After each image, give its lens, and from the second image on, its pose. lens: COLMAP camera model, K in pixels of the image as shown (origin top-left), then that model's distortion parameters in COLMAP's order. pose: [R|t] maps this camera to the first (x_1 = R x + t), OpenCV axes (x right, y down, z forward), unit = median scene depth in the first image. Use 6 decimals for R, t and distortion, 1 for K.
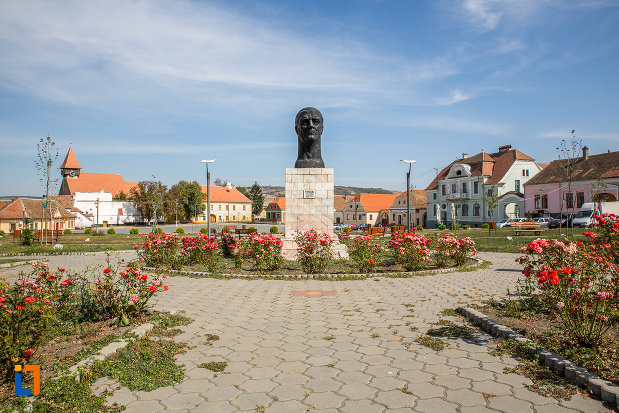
lens RADIAL K [[442.9, 0, 309.5], [0, 442.9, 206.5], [0, 0, 1]] dist [-0.005690, 0.000007]
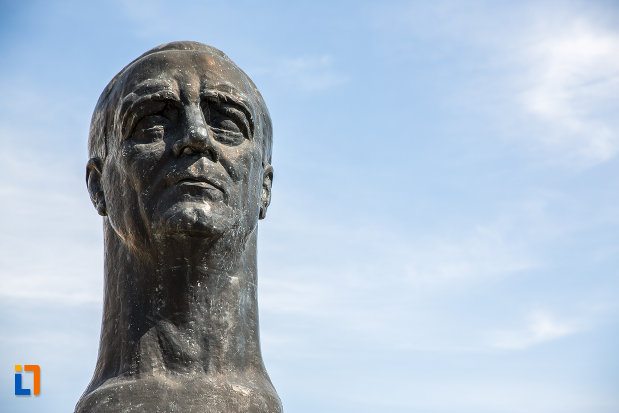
lens RADIAL K [[1222.7, 0, 309.5], [0, 1222.7, 206.5], [0, 0, 1]] dist [0.324342, 0.421466]
pose [[0.993750, 0.017902, 0.110181, -0.003588], [0.018261, 0.947688, -0.318676, -0.030423], [-0.110122, 0.318697, 0.941438, 0.606037]]
